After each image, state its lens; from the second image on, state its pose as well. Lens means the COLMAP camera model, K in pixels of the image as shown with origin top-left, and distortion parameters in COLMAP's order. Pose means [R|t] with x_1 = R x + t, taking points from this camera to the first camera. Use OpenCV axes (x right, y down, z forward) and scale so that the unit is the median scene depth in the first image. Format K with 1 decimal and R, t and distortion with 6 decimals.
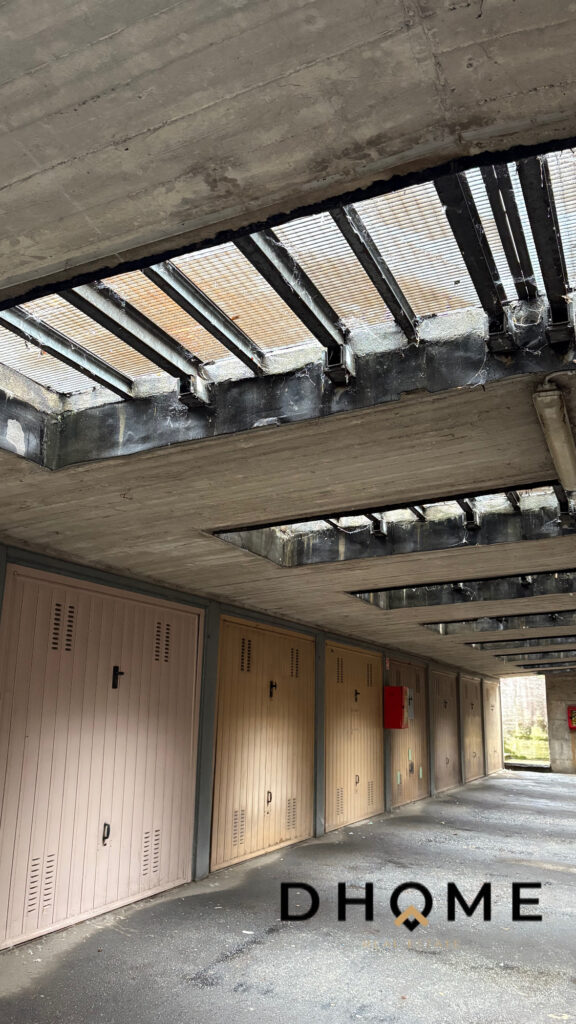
lens RADIAL K [[768.4, 0, 306.8], [0, 768.4, 525.1], [0, 0, 1]] dist [0.037237, -0.001464]
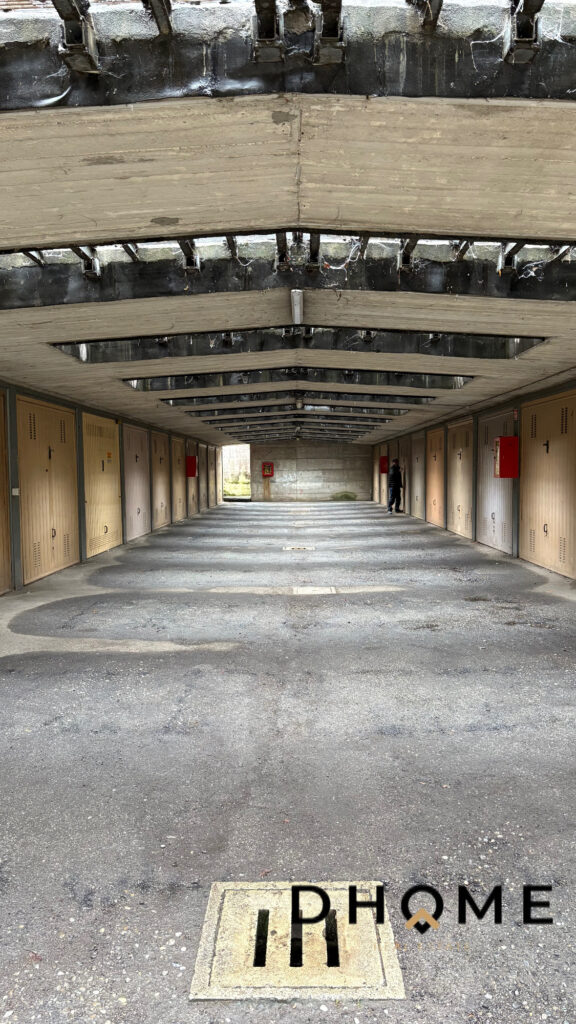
lens RADIAL K [[767.0, 0, 271.5], [0, 767.0, 513.6], [0, 0, 1]] dist [0.034049, -0.035772]
pose [[0.933943, -0.047718, 0.354223, -0.763125], [-0.057293, 0.958246, 0.280146, -0.399644], [-0.352801, -0.281935, 0.892213, -1.640158]]
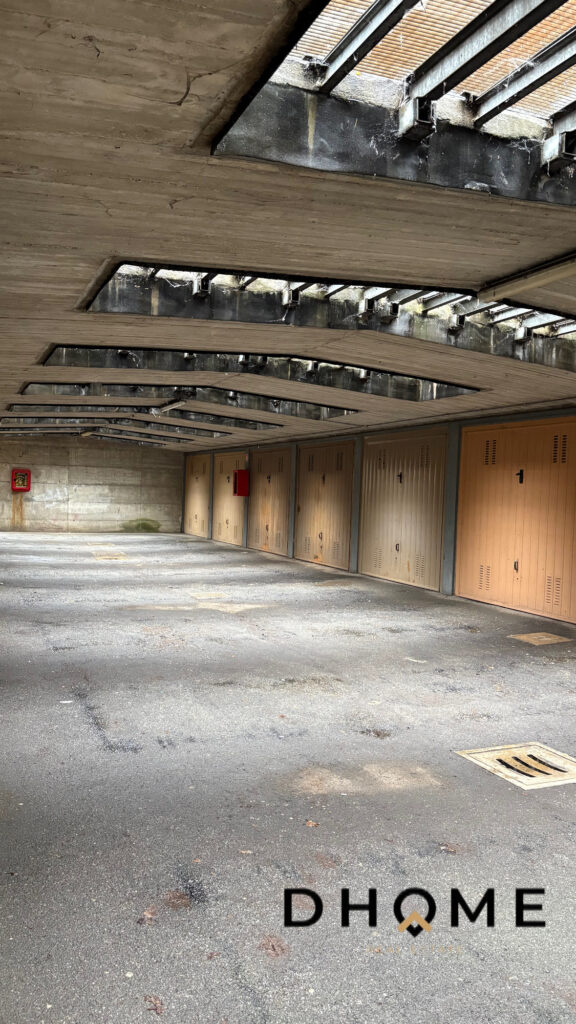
lens RADIAL K [[767.0, 0, 271.5], [0, 767.0, 513.6], [0, 0, 1]] dist [0.034049, -0.035772]
pose [[0.701922, -0.015402, 0.712087, -0.503135], [-0.189071, 0.959869, 0.207133, 0.056444], [-0.686701, -0.280026, 0.670841, 0.238405]]
